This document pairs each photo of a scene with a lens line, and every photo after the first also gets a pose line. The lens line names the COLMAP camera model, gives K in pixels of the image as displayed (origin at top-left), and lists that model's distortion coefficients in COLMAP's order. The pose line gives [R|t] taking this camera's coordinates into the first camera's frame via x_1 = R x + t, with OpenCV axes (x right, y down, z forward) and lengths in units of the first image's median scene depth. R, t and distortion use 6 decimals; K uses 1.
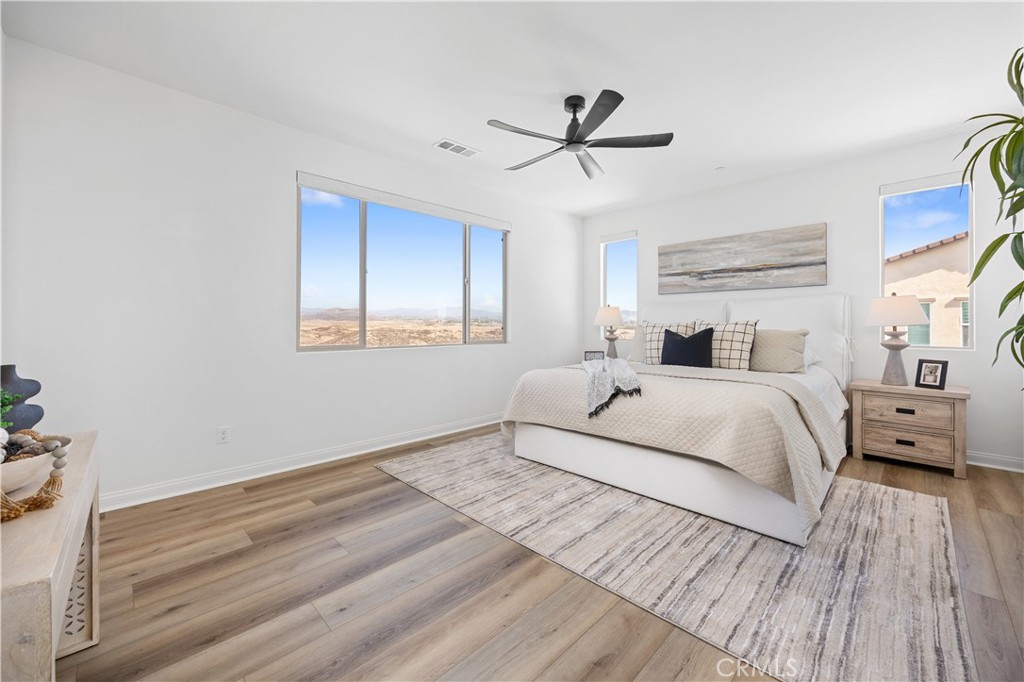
lens RADIAL K [[397.5, 0, 514.2], [0, 397.5, 323.5], [0, 0, 1]] dist [-0.000875, 0.000015]
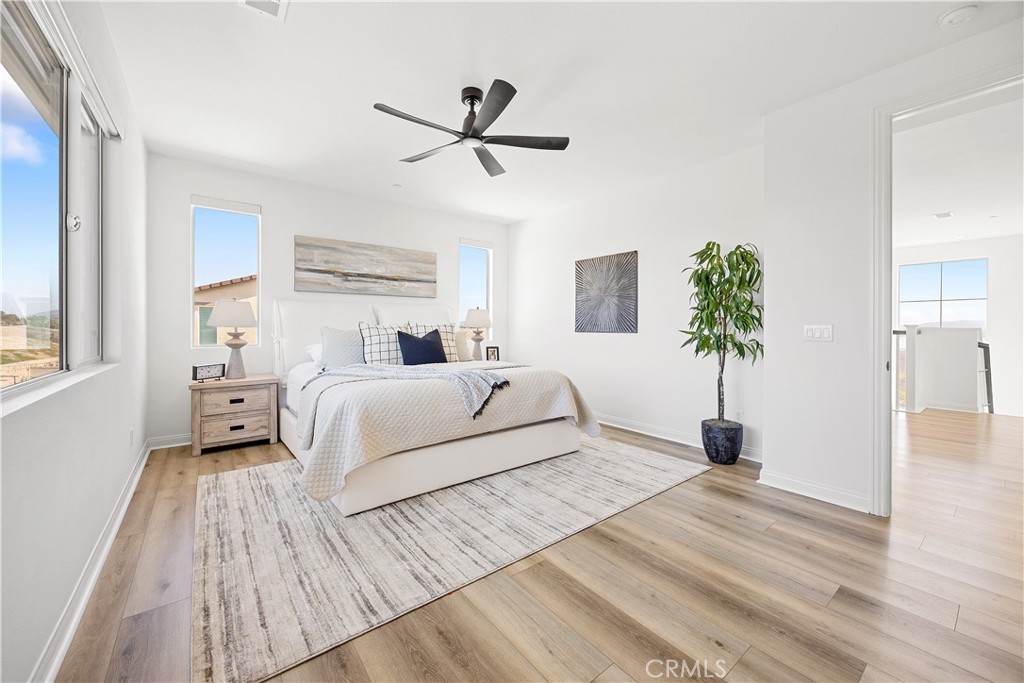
lens RADIAL K [[397.5, 0, 514.2], [0, 397.5, 324.0], [0, 0, 1]] dist [-0.000875, 0.000015]
pose [[0.119344, 0.007801, 0.992822, -0.543700], [-0.006825, 0.999952, -0.007037, 0.002458], [-0.992830, -0.005936, 0.119391, 0.532806]]
